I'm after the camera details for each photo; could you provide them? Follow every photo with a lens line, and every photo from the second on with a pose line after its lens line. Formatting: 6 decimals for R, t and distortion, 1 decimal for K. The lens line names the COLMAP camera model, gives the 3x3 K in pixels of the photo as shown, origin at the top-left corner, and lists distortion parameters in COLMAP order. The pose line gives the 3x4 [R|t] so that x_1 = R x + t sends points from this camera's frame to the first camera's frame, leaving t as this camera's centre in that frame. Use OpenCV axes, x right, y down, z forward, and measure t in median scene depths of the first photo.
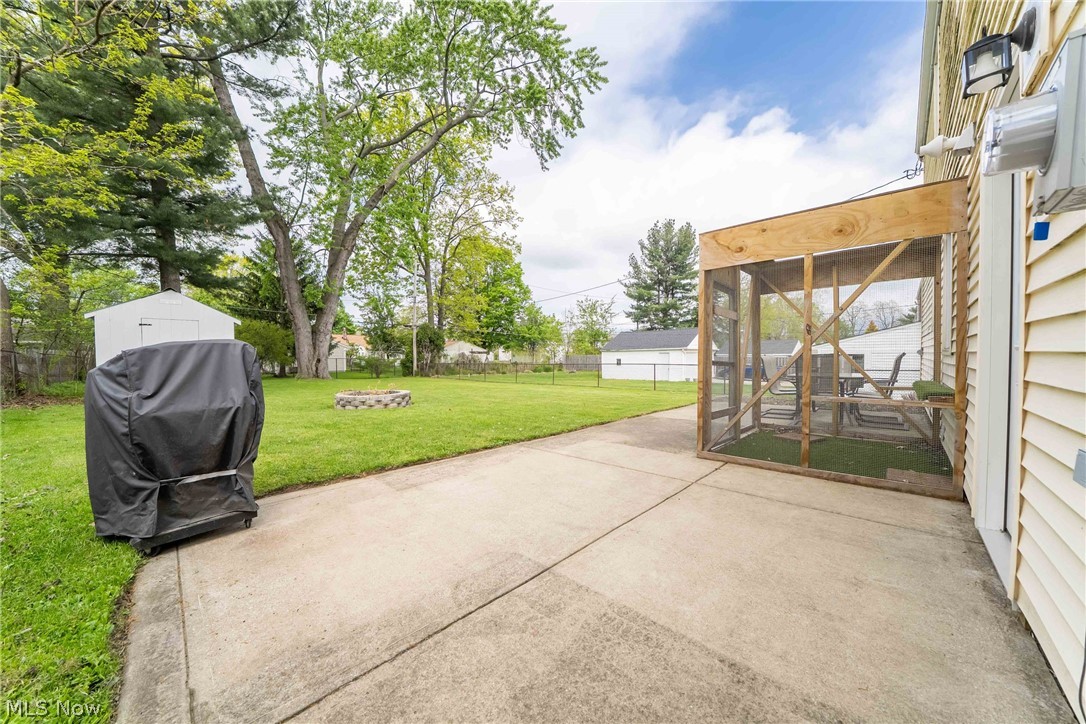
lens RADIAL K [[378.6, 0, 544.2], [0, 378.6, 361.1], [0, 0, 1]] dist [-0.017479, 0.000049]
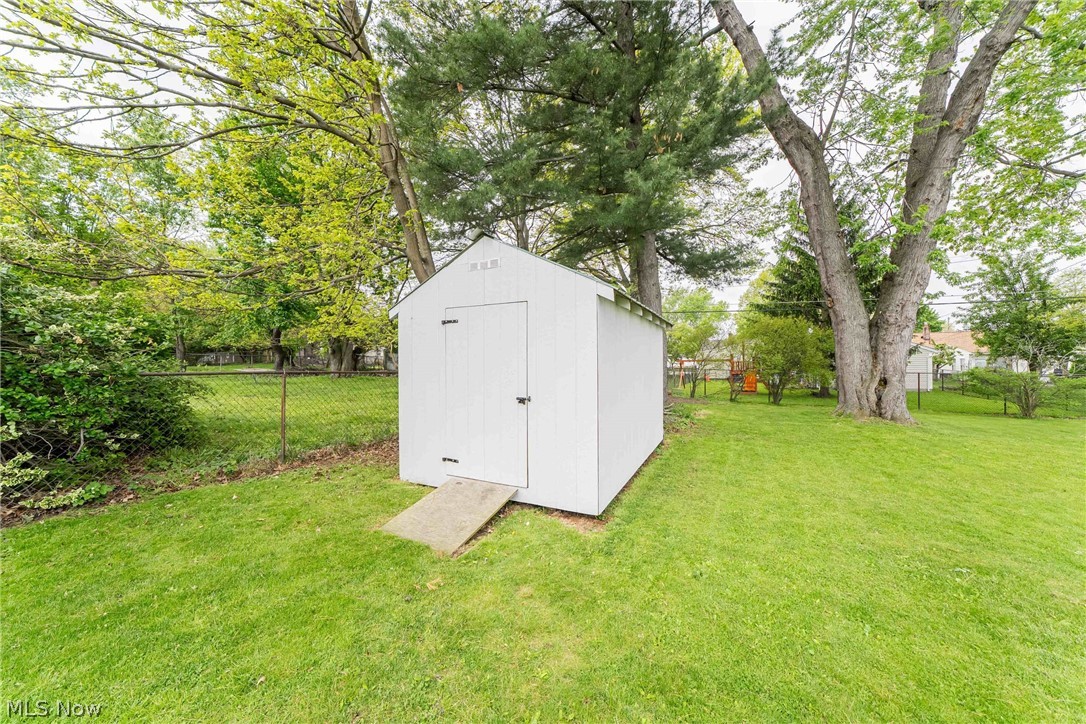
lens RADIAL K [[378.6, 0, 544.2], [0, 378.6, 361.1], [0, 0, 1]] dist [-0.017479, 0.000049]
pose [[0.289591, 0.001862, -0.957149, -0.129743], [-0.014472, 0.999892, -0.002433, -0.010514], [0.957041, 0.014556, 0.289587, 0.215079]]
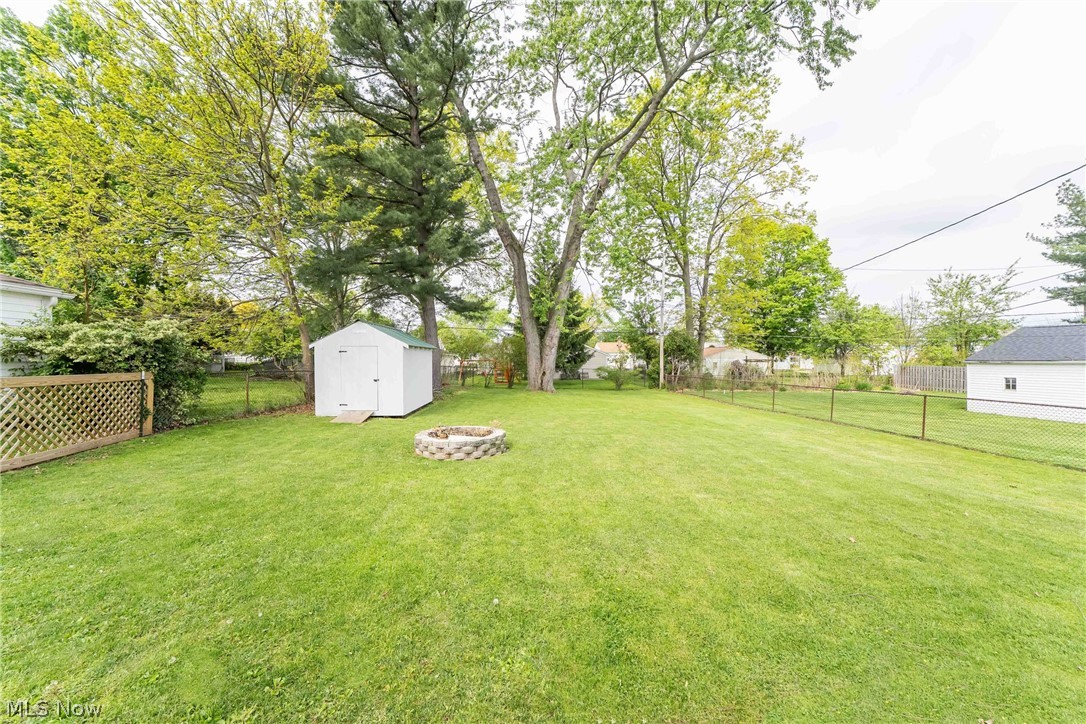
lens RADIAL K [[378.6, 0, 544.2], [0, 378.6, 361.1], [0, 0, 1]] dist [-0.017479, 0.000049]
pose [[0.730504, 0.005619, -0.682886, 0.052033], [-0.011375, 0.999928, -0.003940, -0.015381], [0.682814, 0.010646, 0.730515, 0.121974]]
